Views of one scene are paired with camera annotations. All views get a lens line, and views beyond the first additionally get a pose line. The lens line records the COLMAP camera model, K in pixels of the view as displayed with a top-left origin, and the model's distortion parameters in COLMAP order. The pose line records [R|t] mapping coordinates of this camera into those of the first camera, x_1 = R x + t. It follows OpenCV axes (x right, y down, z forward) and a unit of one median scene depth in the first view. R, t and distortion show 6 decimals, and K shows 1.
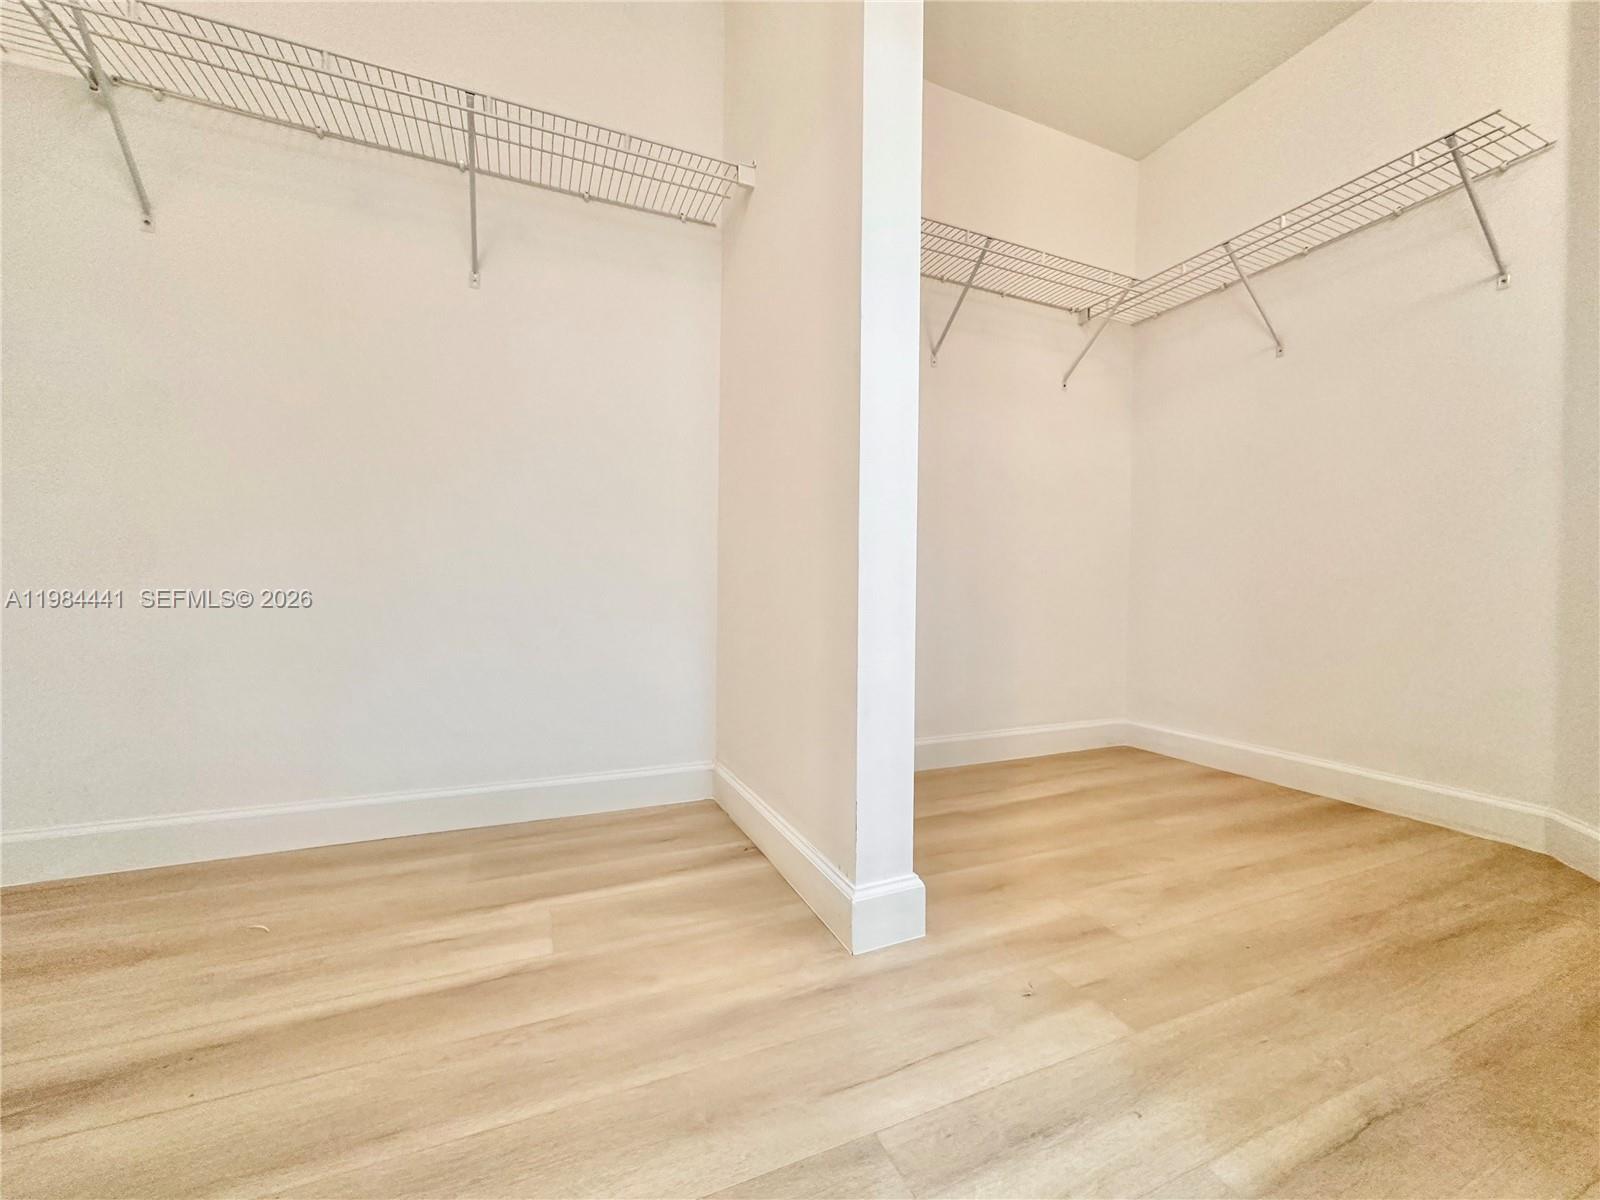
lens RADIAL K [[638.4, 0, 801.2], [0, 638.4, 597.4], [0, 0, 1]] dist [-0.003731, 0.000873]
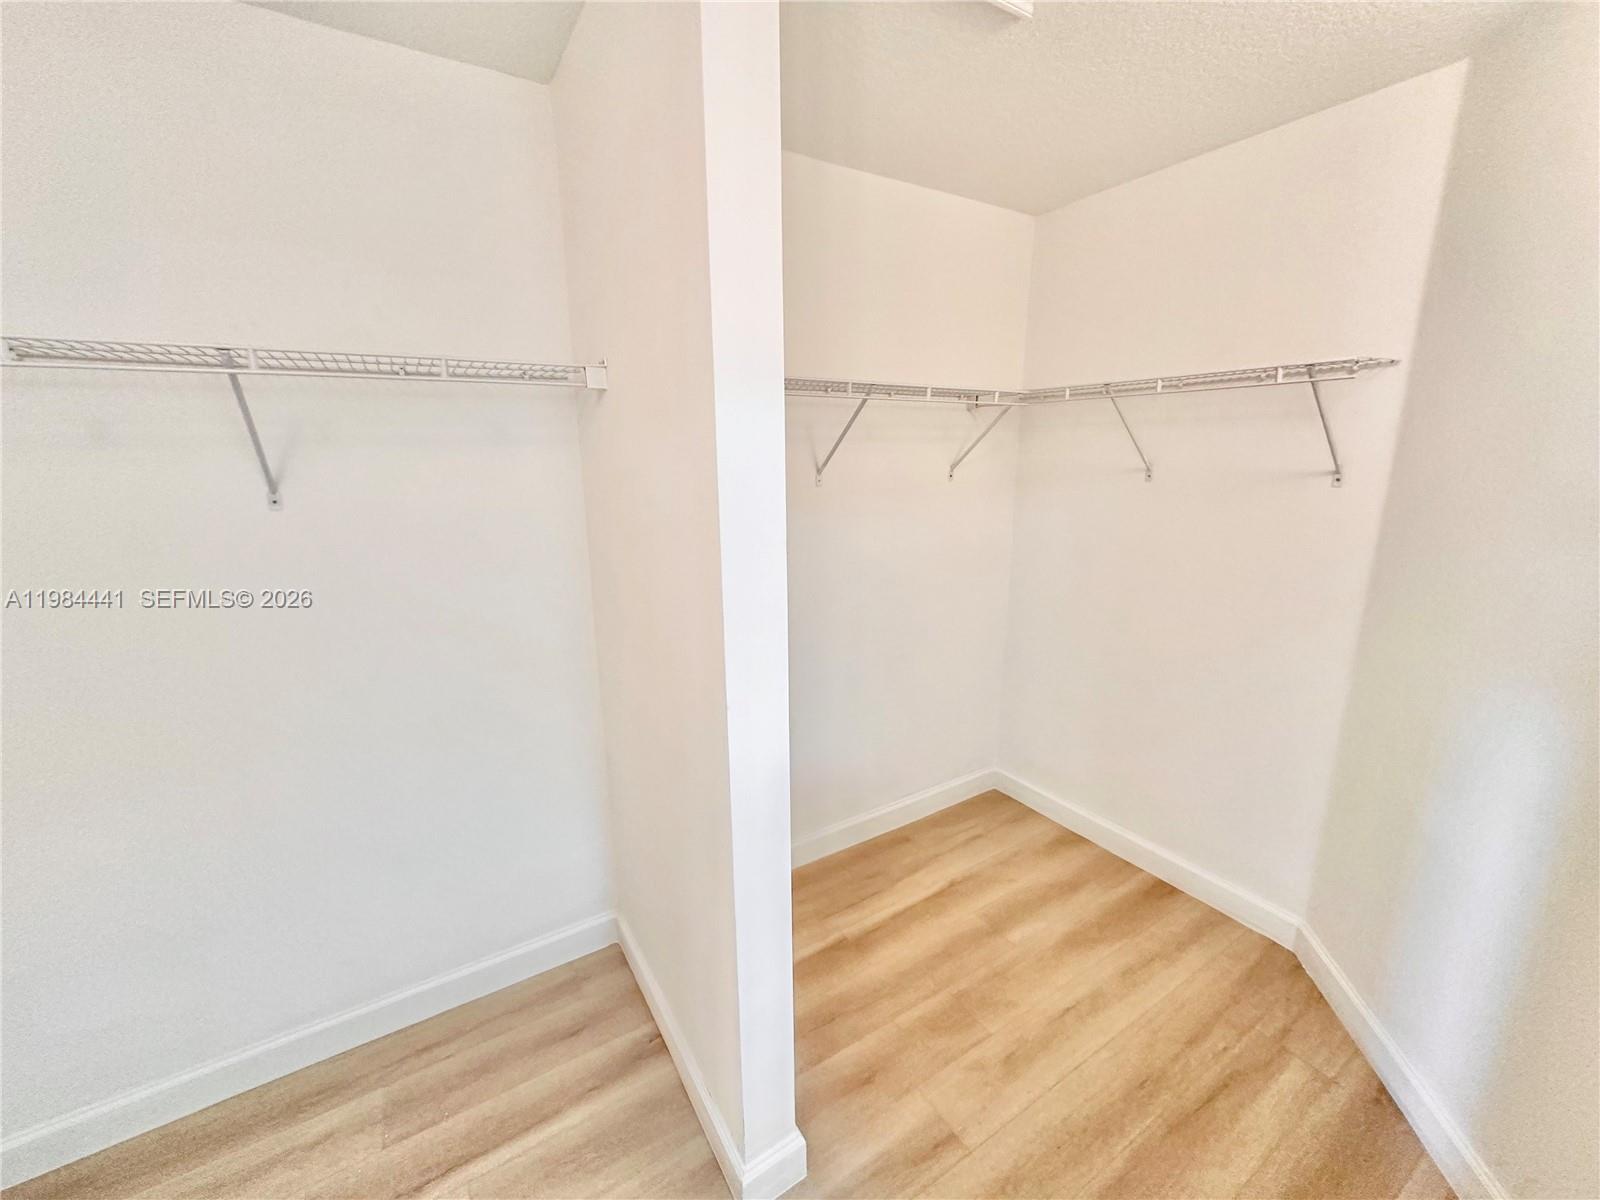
lens RADIAL K [[638.4, 0, 801.2], [0, 638.4, 597.4], [0, 0, 1]] dist [-0.003731, 0.000873]
pose [[0.989282, -0.051908, 0.136481, 0.061125], [0.022199, 0.977282, 0.210775, -0.583532], [-0.144322, -0.205486, 0.967960, 0.057966]]
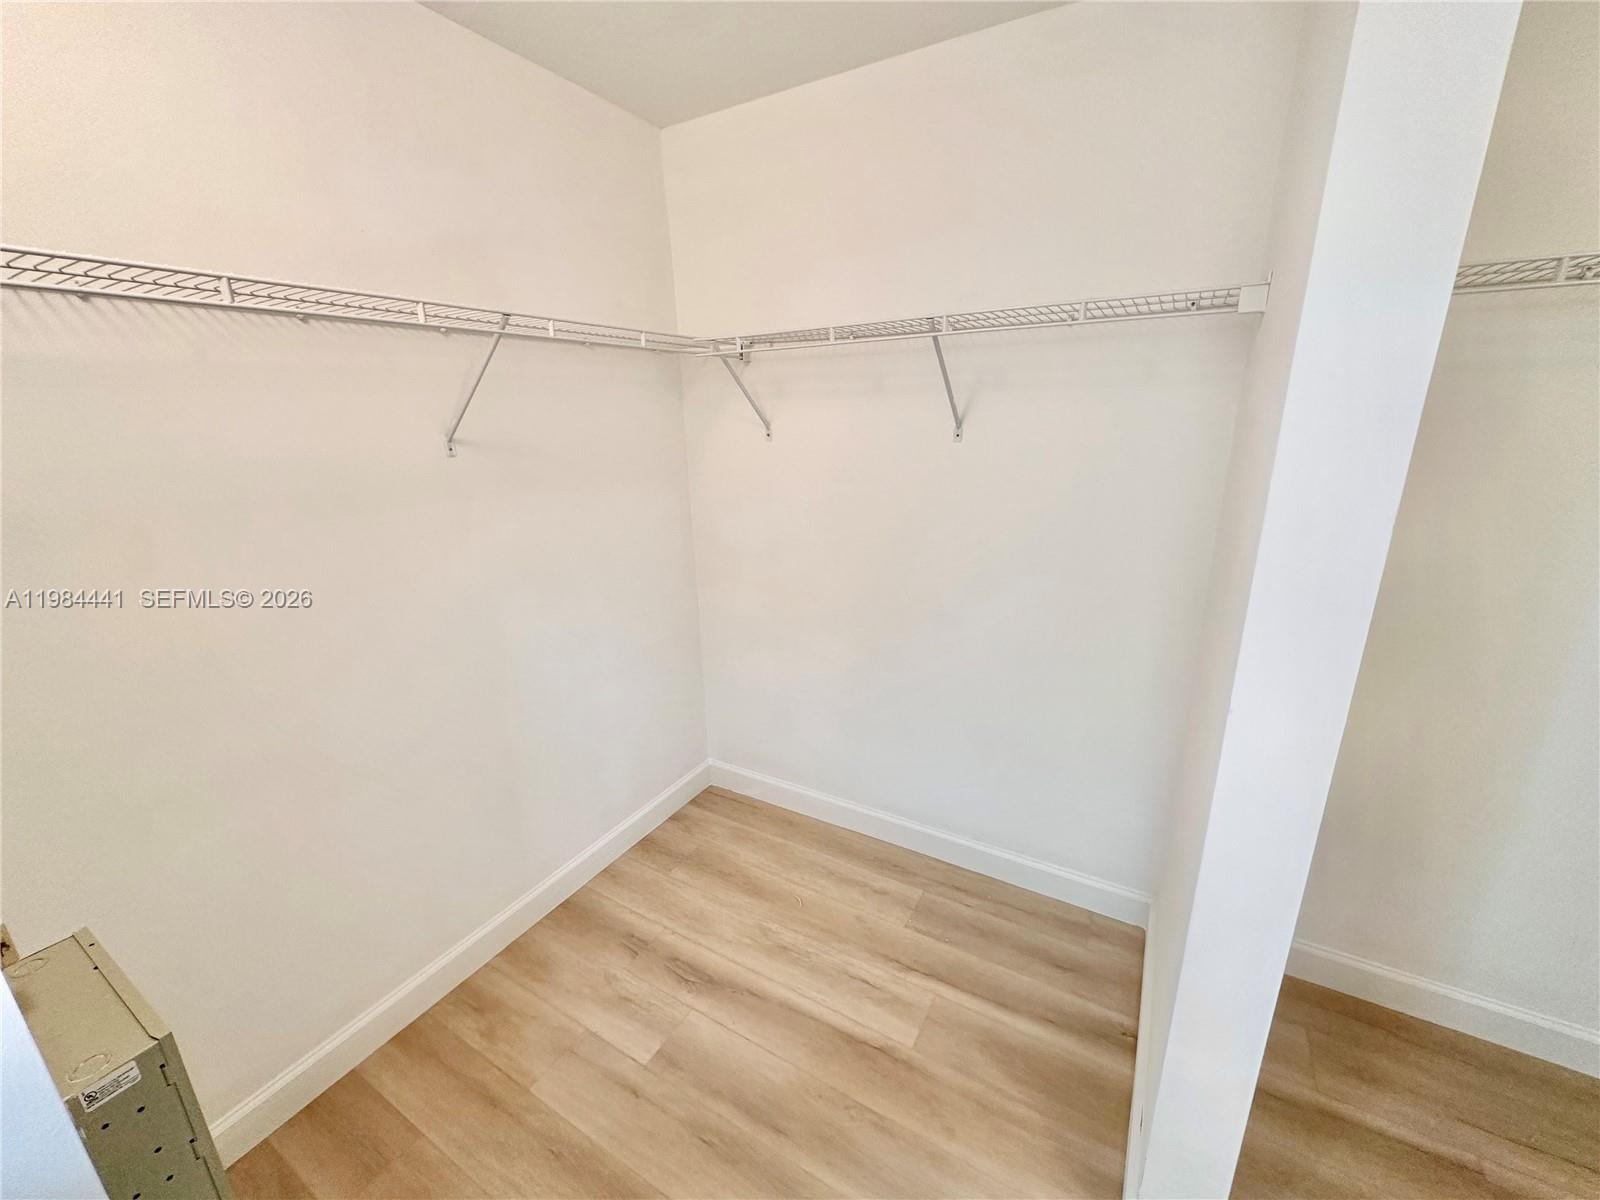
lens RADIAL K [[633.1, 0, 800.0], [0, 633.1, 600.0], [0, 0, 1]] dist [-0.003491, 0.000248]
pose [[0.591205, 0.213246, -0.777820, 0.252413], [0.020183, 0.960199, 0.278587, -0.581980], [0.806269, -0.180401, 0.563370, 0.129859]]
